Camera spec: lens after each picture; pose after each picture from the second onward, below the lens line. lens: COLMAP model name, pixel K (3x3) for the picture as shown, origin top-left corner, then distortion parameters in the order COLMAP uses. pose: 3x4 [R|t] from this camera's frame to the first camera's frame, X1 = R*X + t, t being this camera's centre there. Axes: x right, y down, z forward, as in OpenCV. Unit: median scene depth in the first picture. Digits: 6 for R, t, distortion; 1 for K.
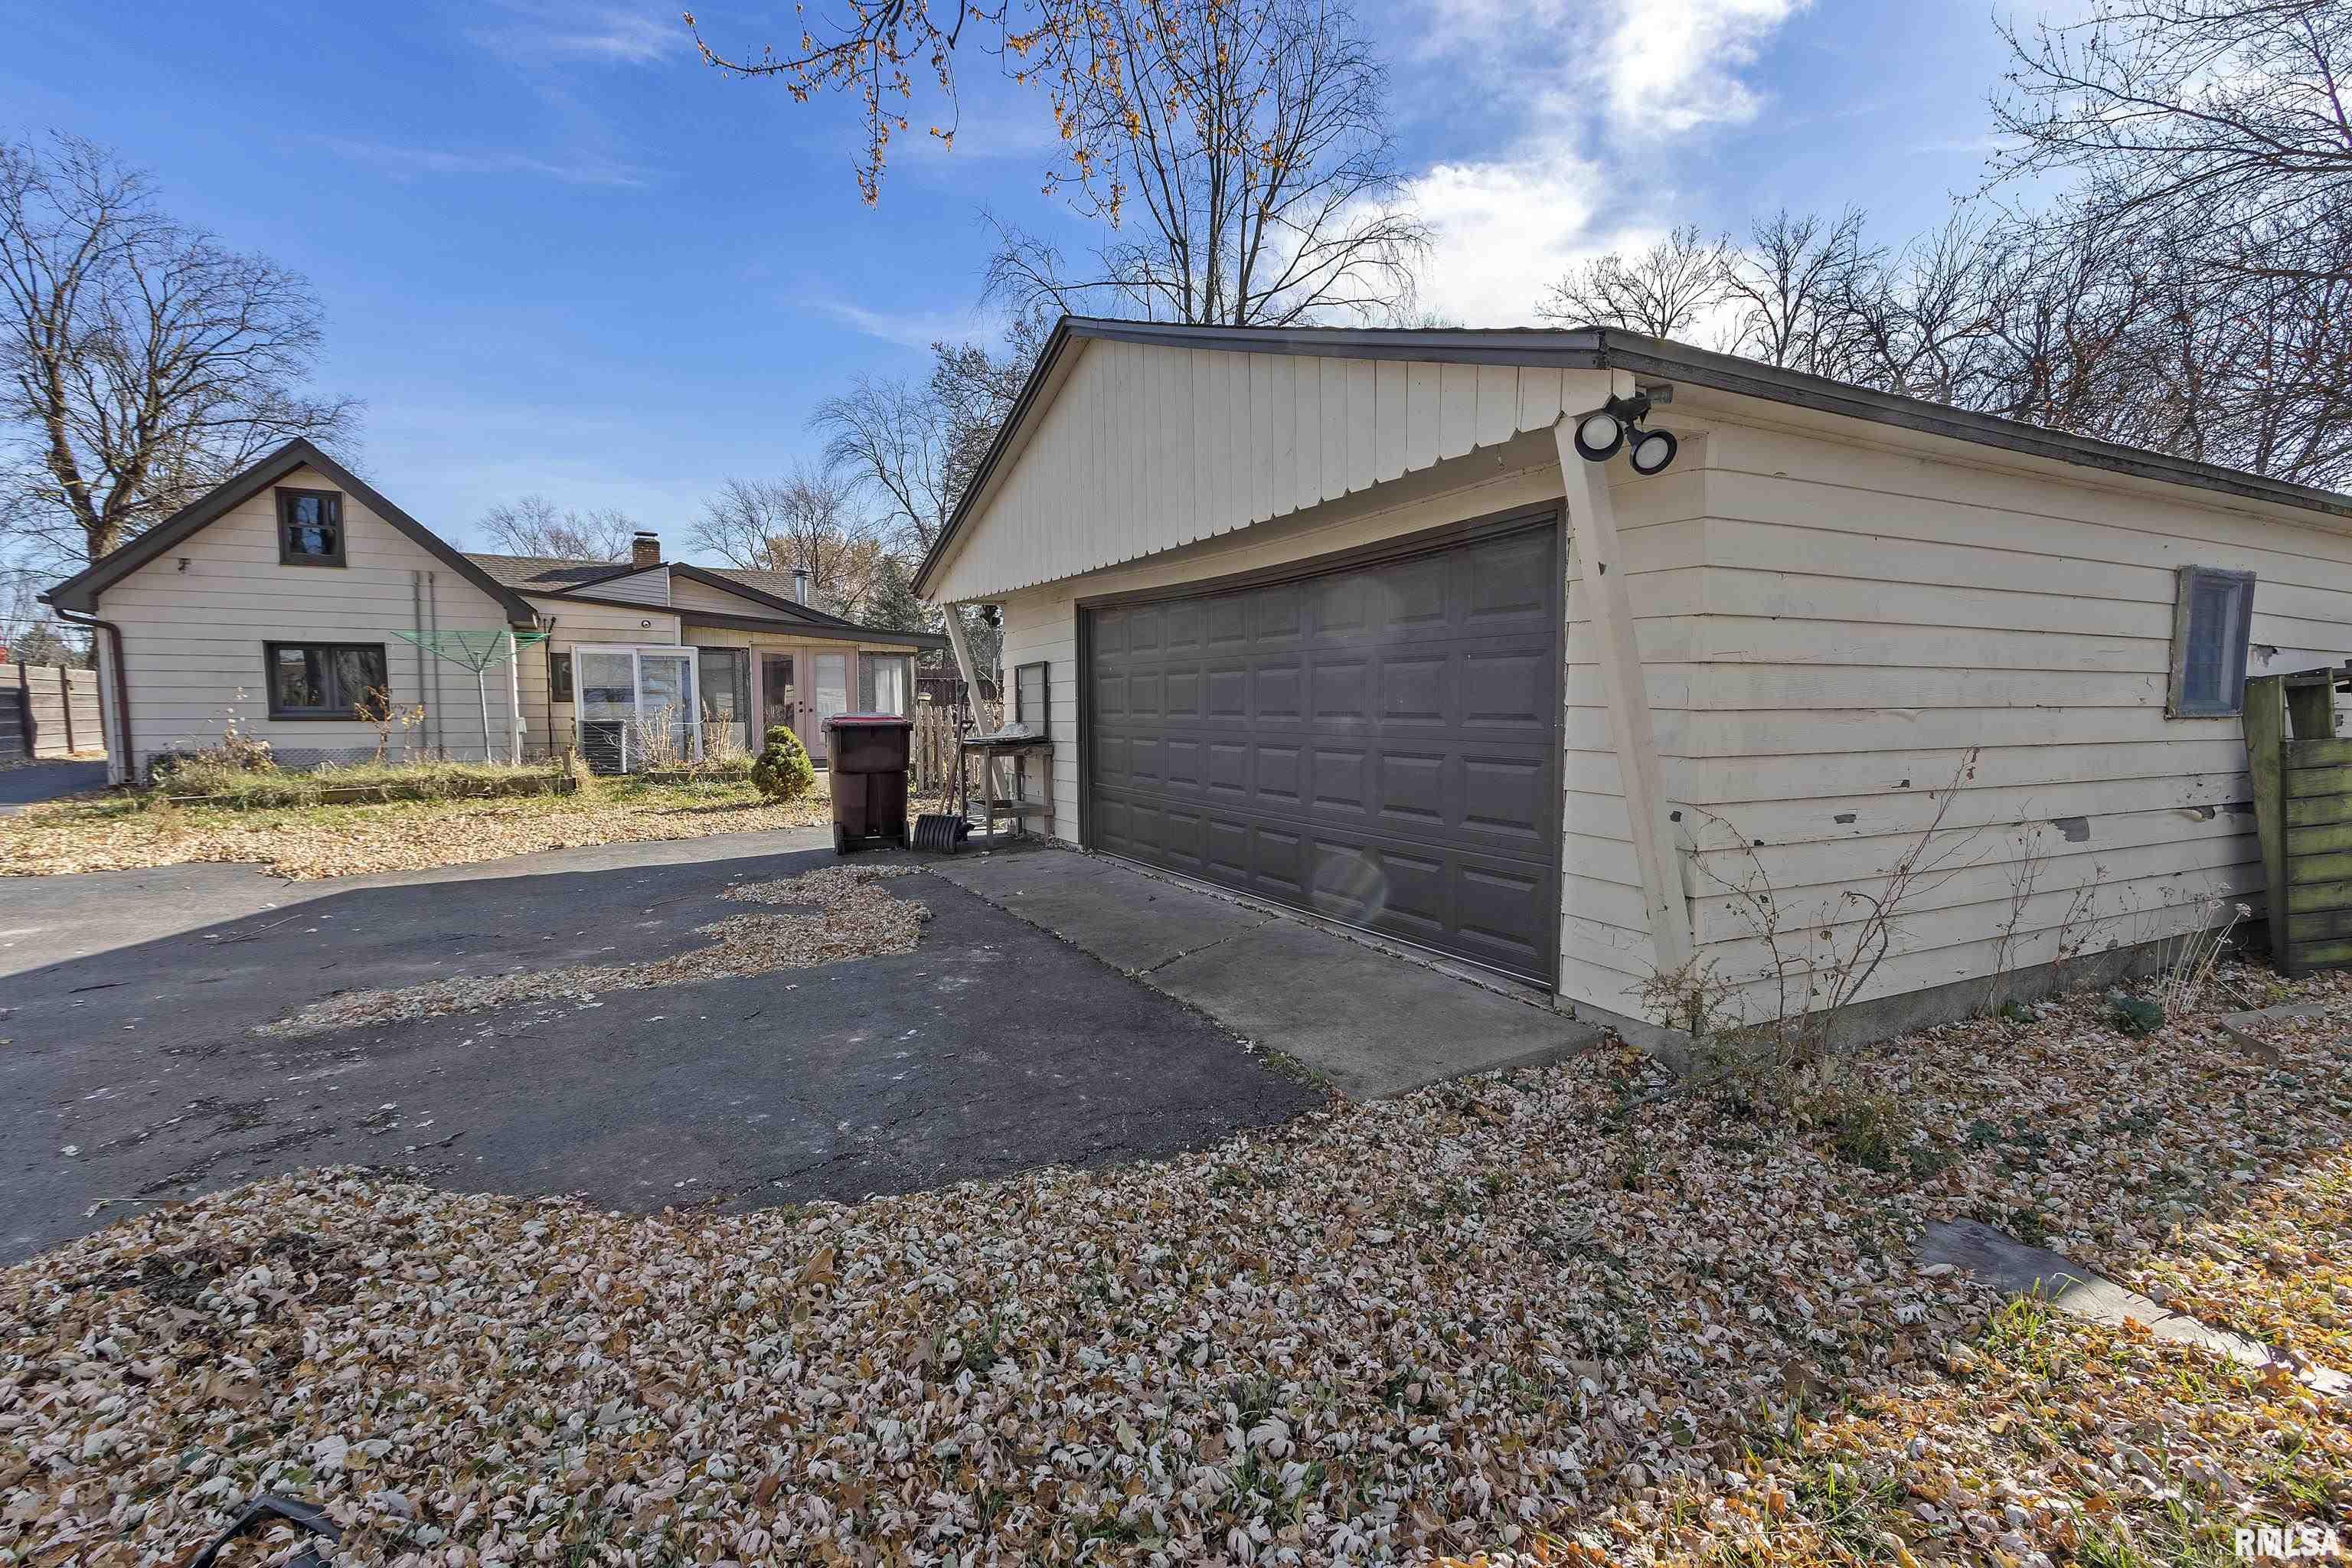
lens RADIAL K [[1075.6, 0, 1171.0], [0, 1075.6, 796.0], [0, 0, 1]] dist [0.006226, -0.000608]
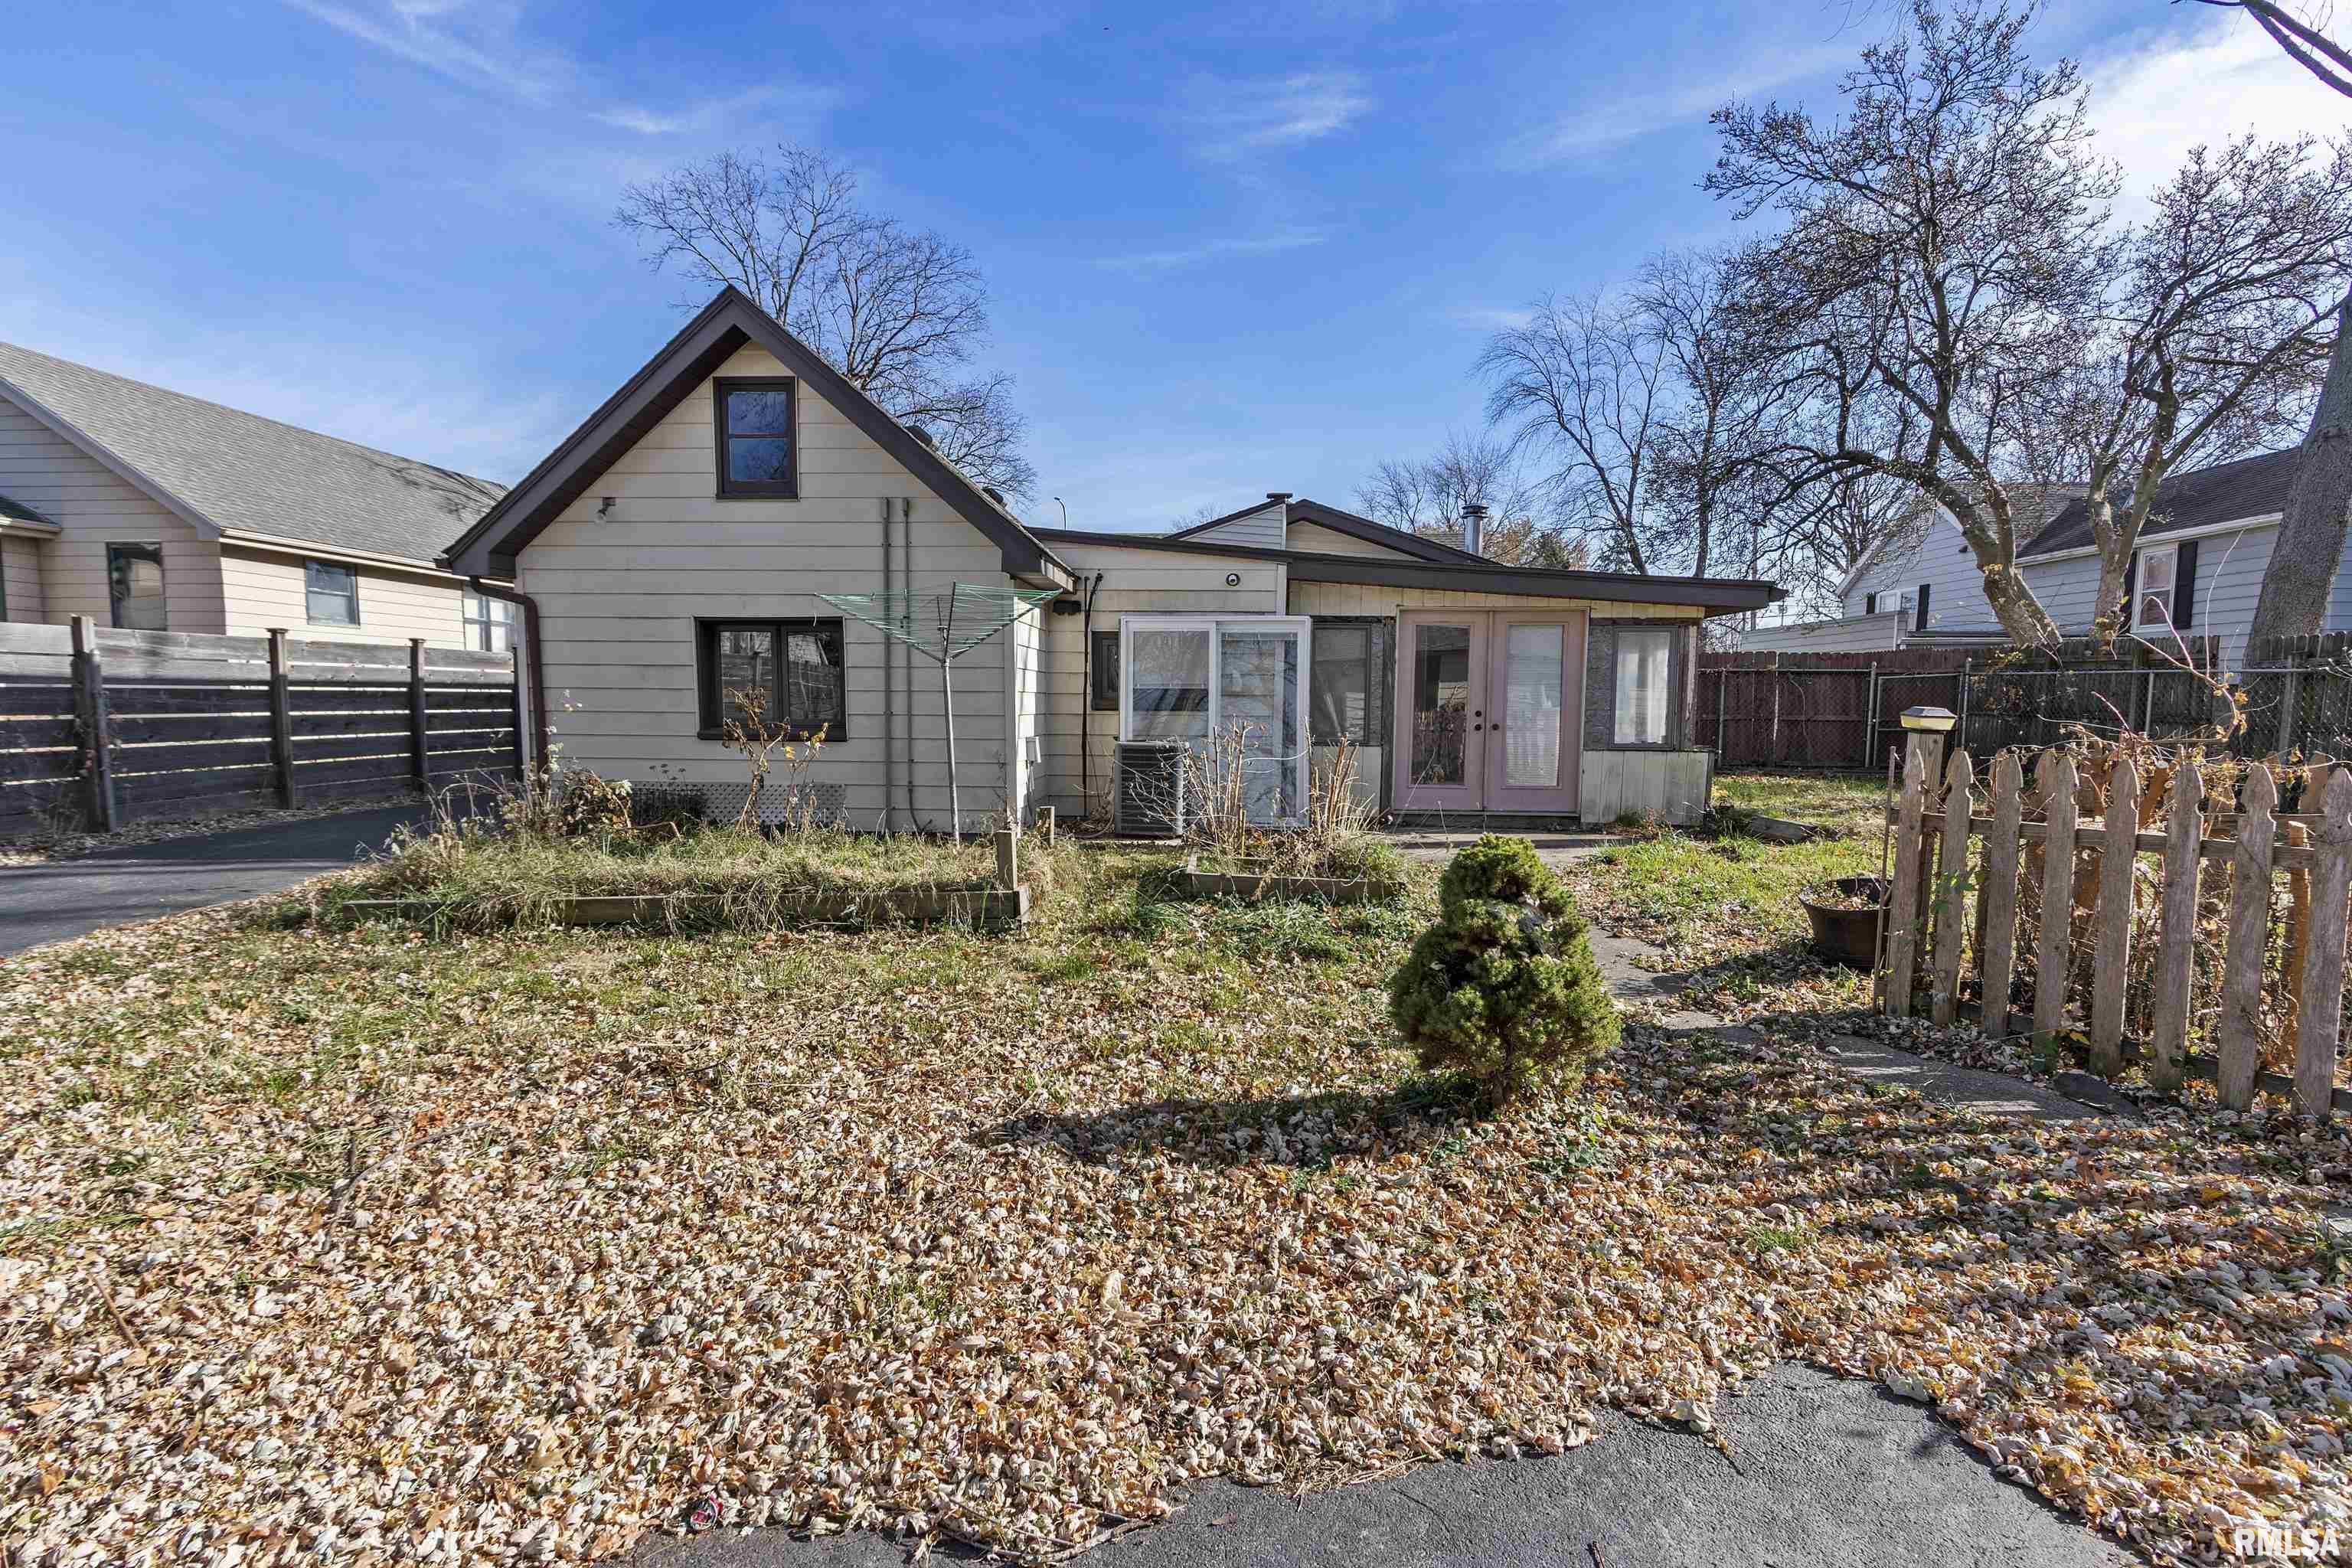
lens RADIAL K [[1075.6, 0, 1171.0], [0, 1075.6, 796.0], [0, 0, 1]] dist [0.006226, -0.000608]
pose [[0.842706, 0.055042, -0.535553, -0.199931], [-0.052564, 0.998419, 0.019903, -0.053023], [0.535802, 0.011378, 0.844267, 0.501714]]
